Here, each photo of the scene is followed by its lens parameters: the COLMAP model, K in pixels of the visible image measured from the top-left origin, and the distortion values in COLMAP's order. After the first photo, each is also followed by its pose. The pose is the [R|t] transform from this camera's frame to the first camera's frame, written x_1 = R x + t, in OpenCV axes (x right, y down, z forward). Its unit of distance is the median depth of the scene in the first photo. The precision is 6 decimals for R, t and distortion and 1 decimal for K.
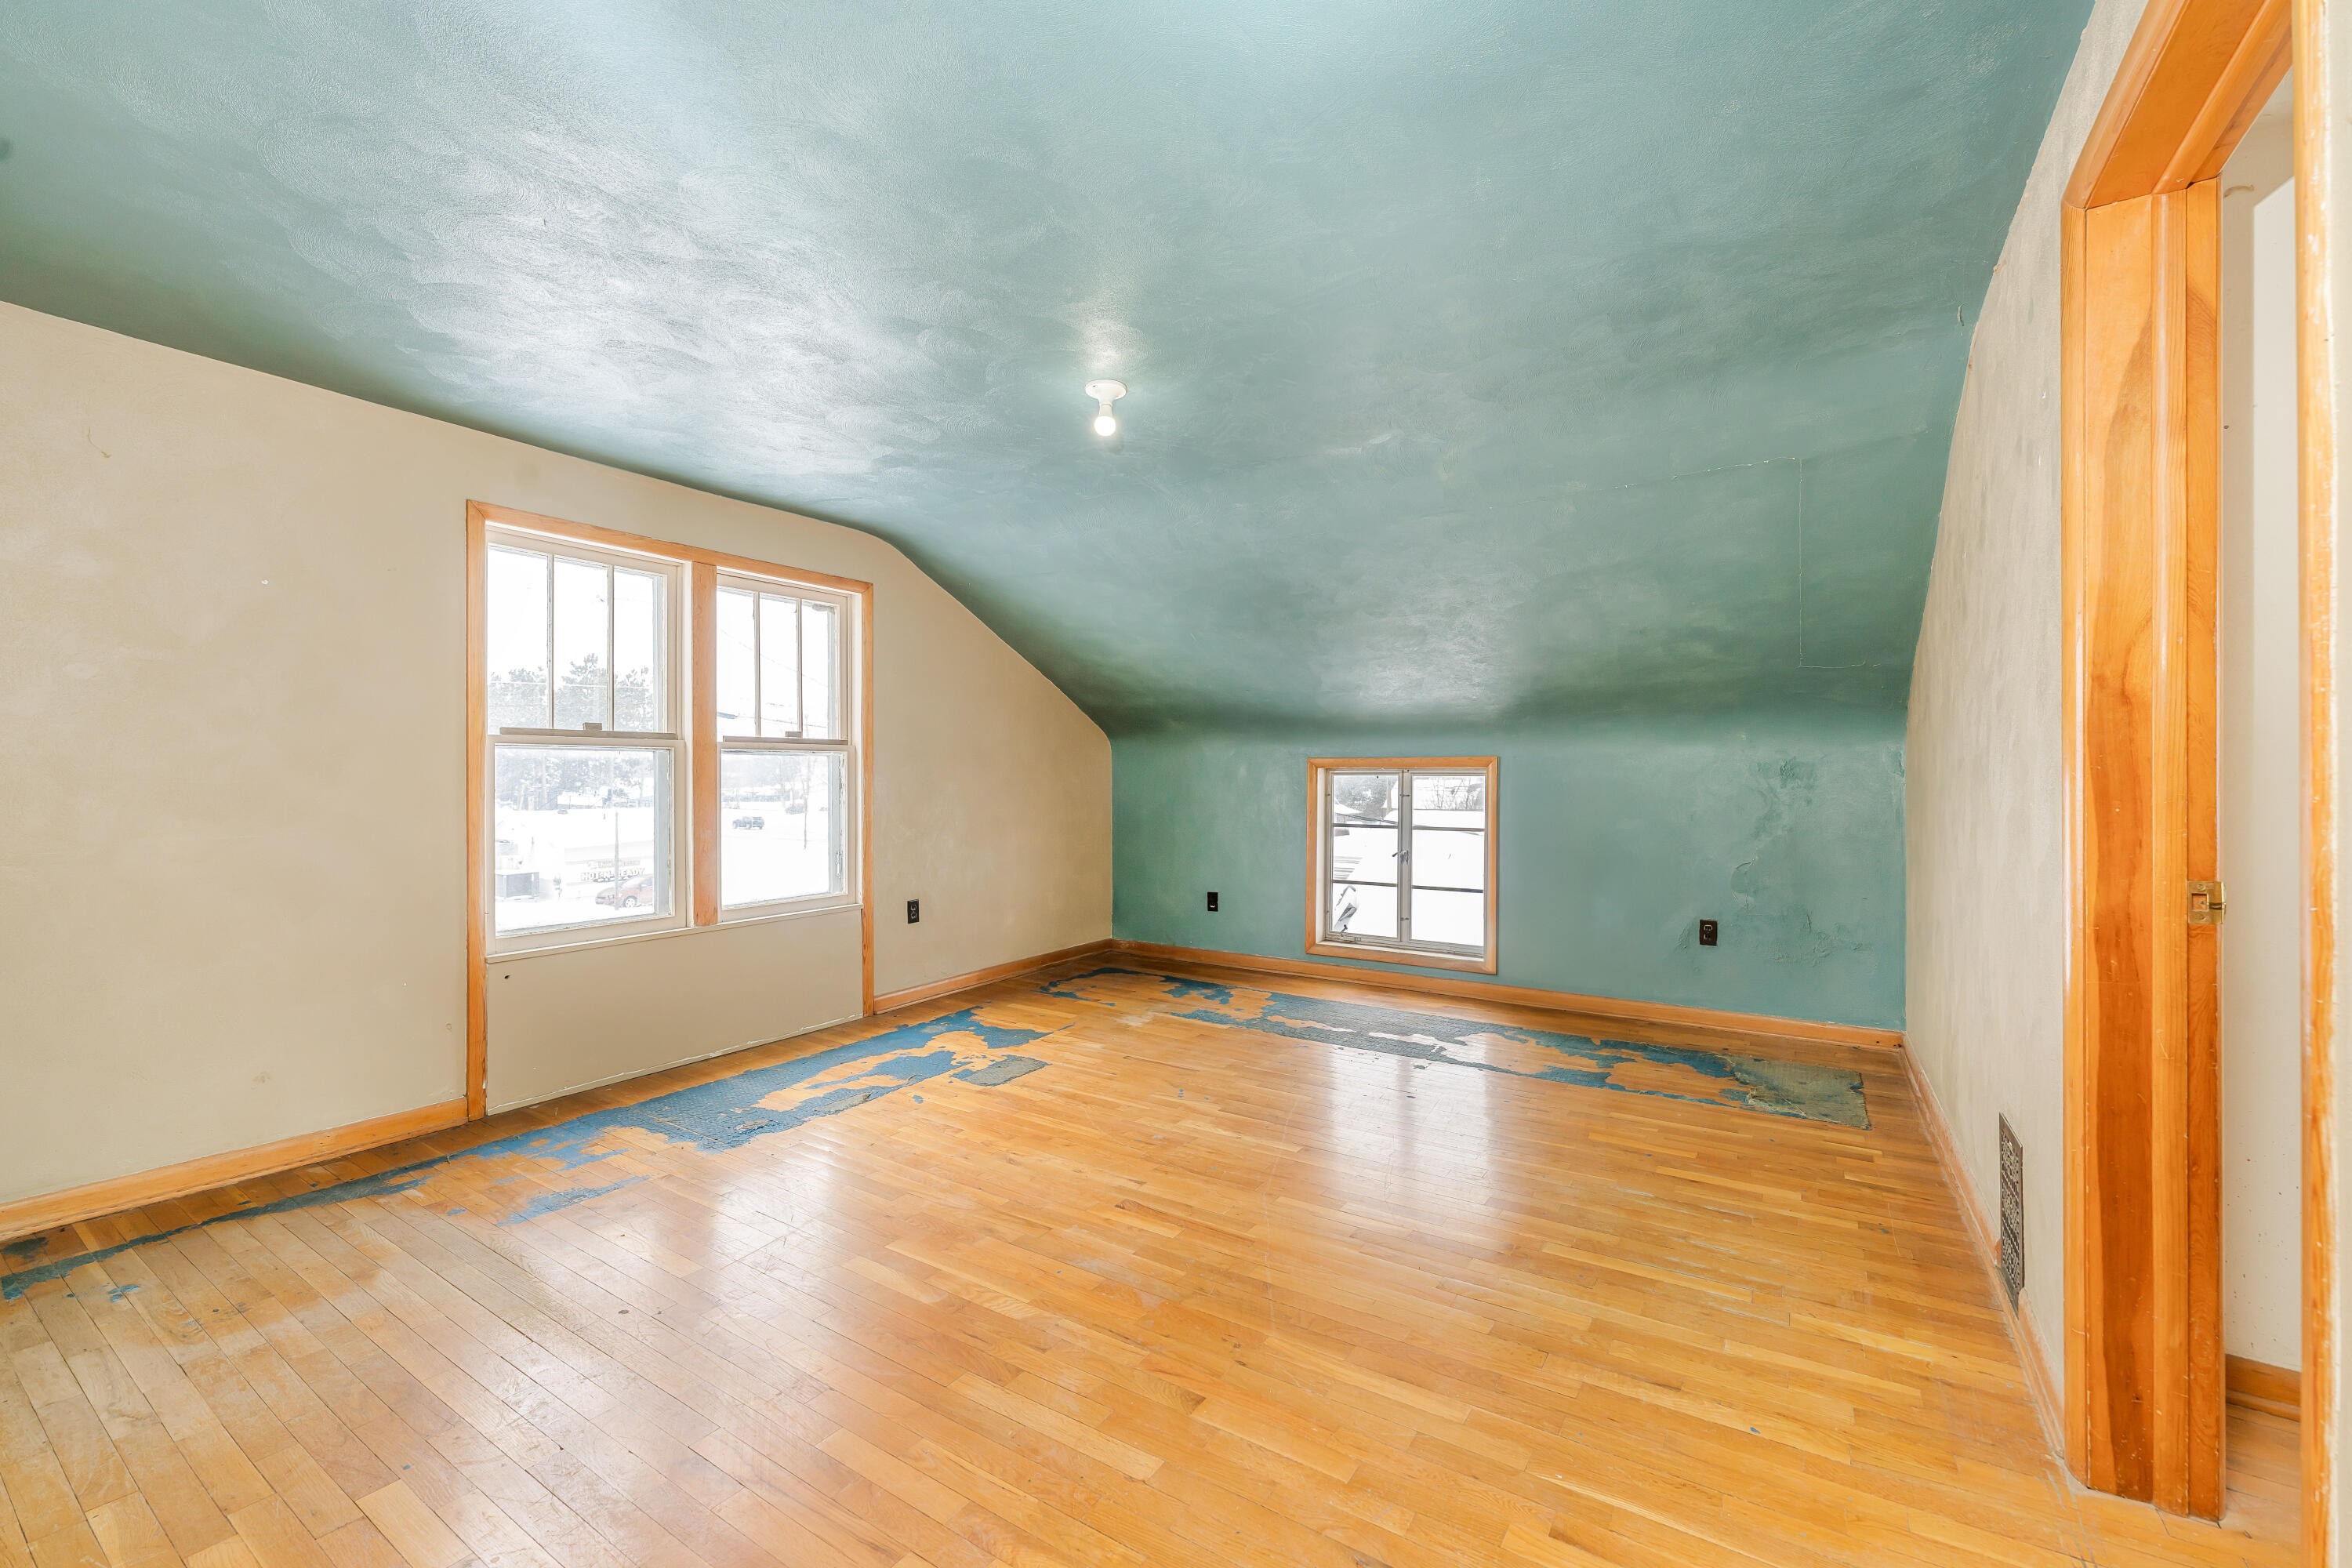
lens RADIAL K [[949.5, 0, 1180.3], [0, 949.5, 777.9], [0, 0, 1]] dist [-0.001101, -0.000050]
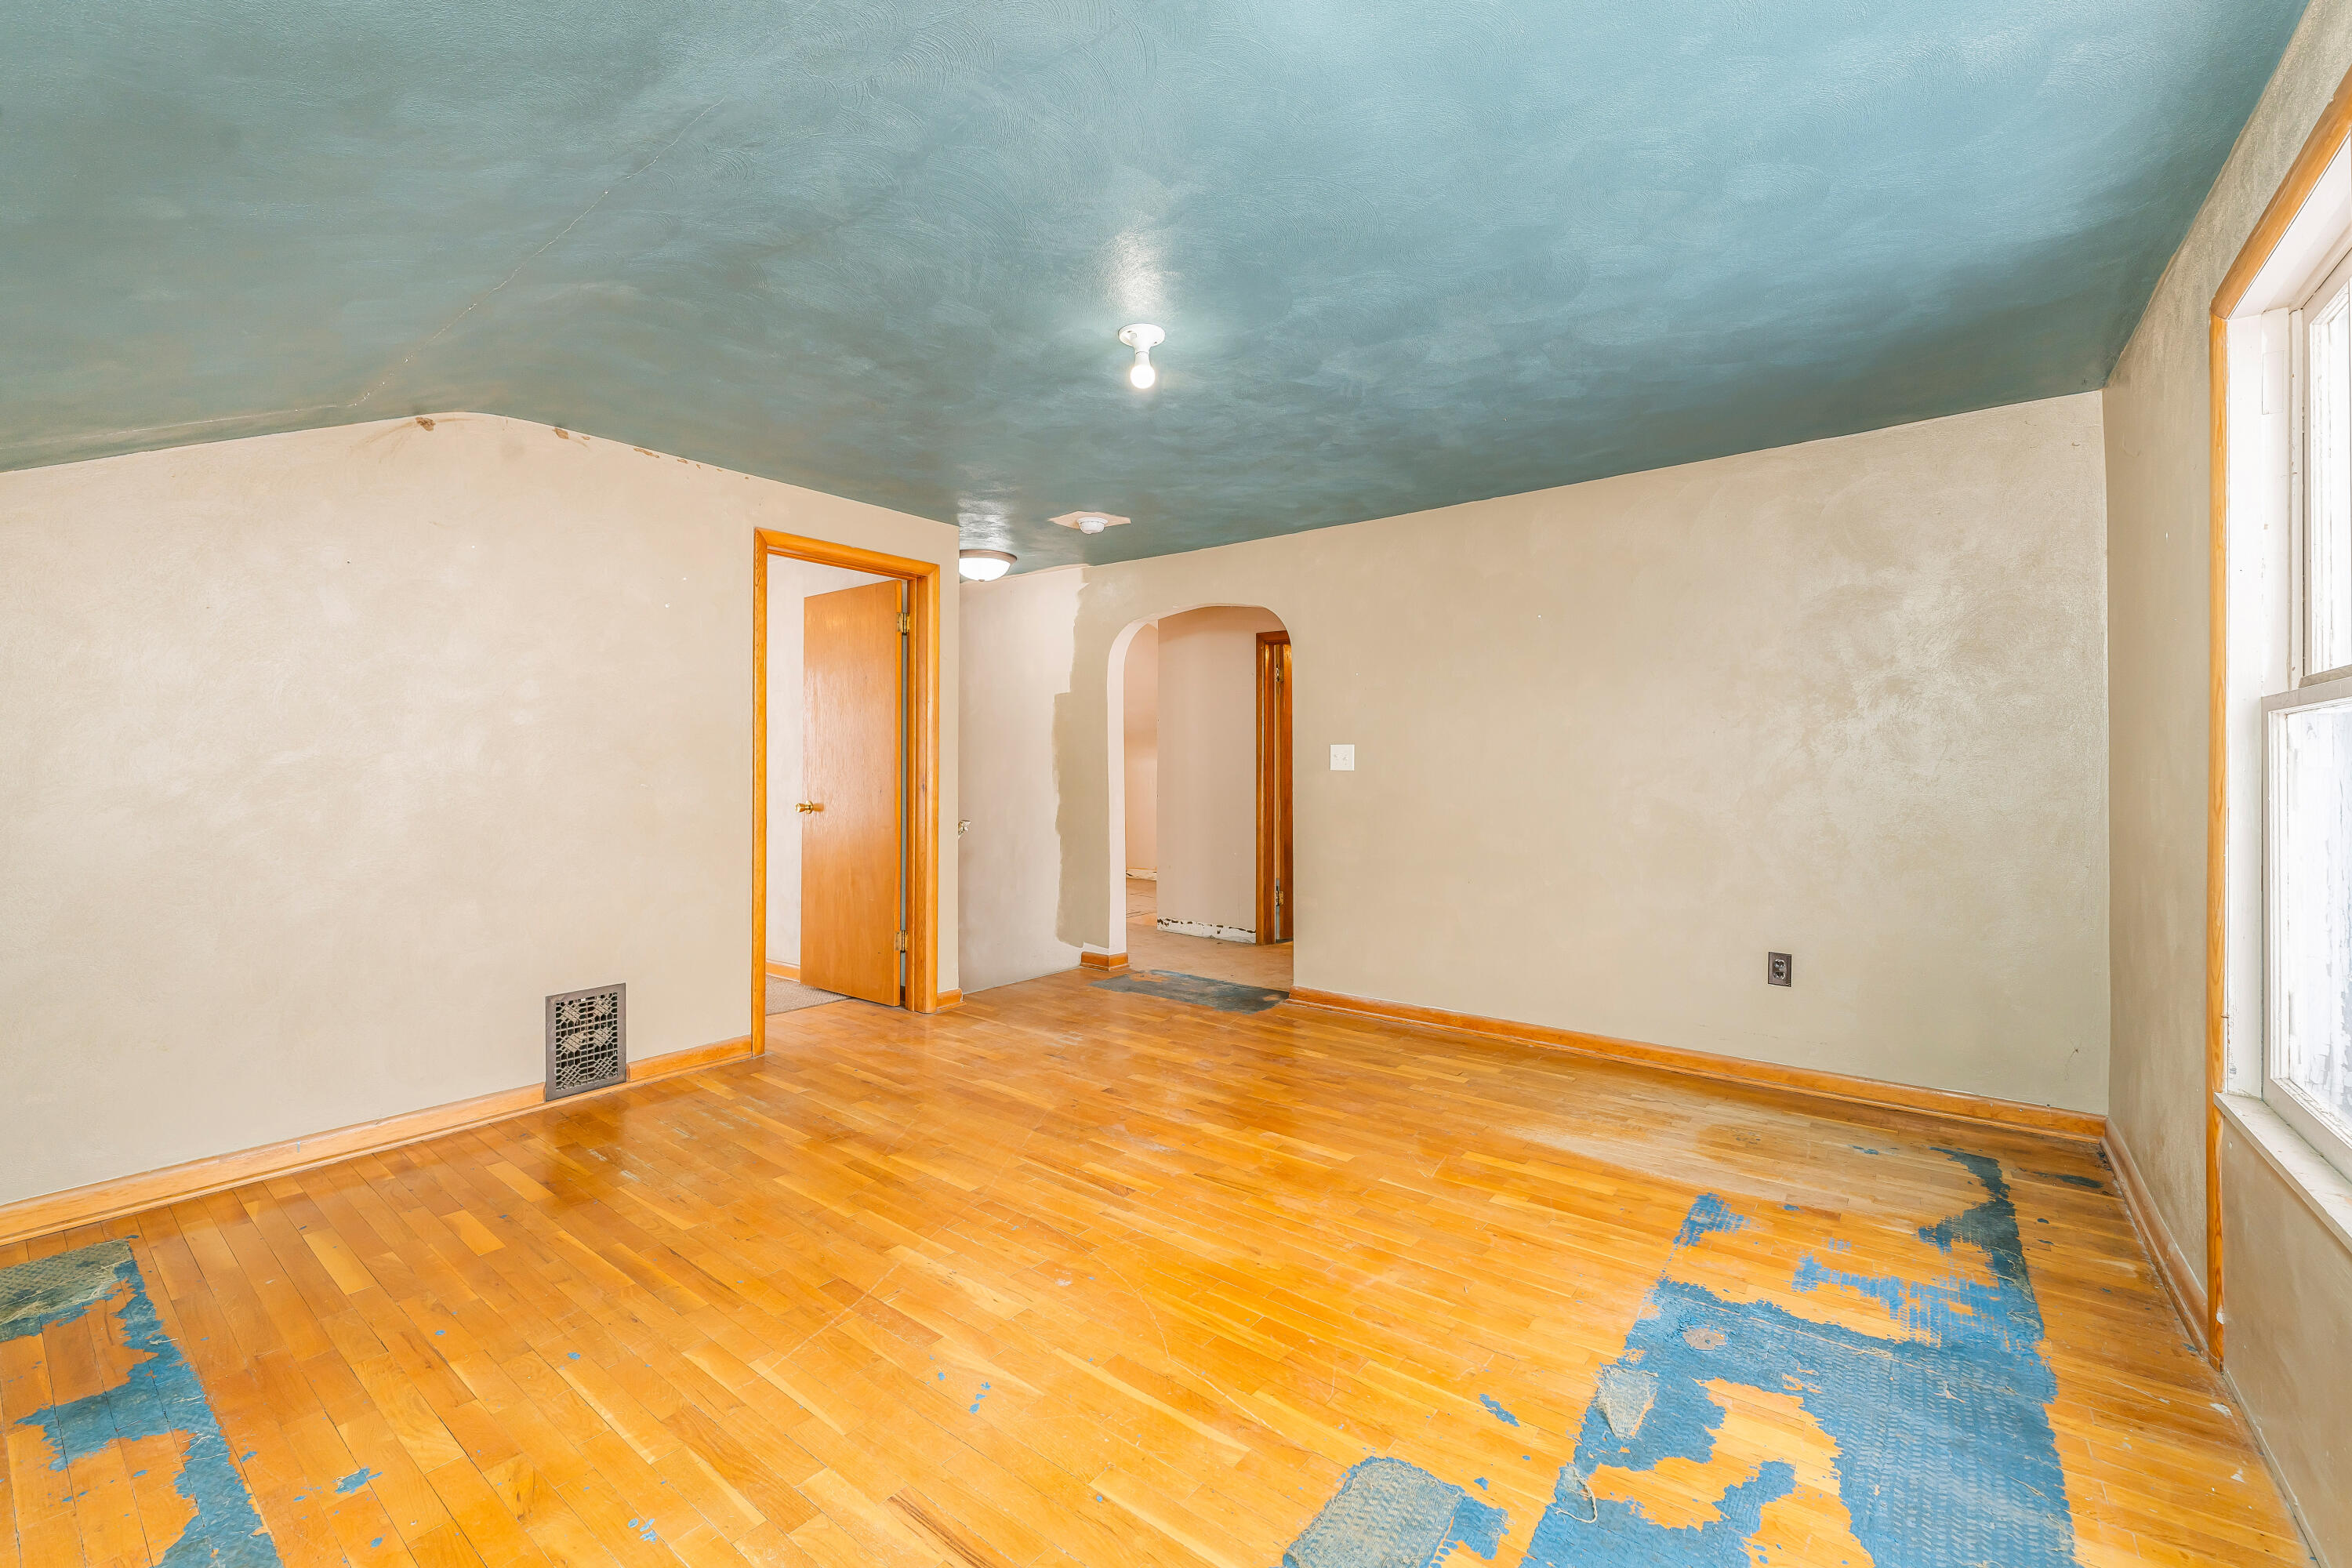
lens RADIAL K [[949.5, 0, 1173.8], [0, 949.5, 776.1], [0, 0, 1]] dist [-0.001101, -0.000050]
pose [[-0.996664, -0.003062, 0.081555, -0.181956], [-0.002750, 0.999988, 0.003941, 0.000132], [-0.081566, 0.003704, -0.996661, 1.909387]]
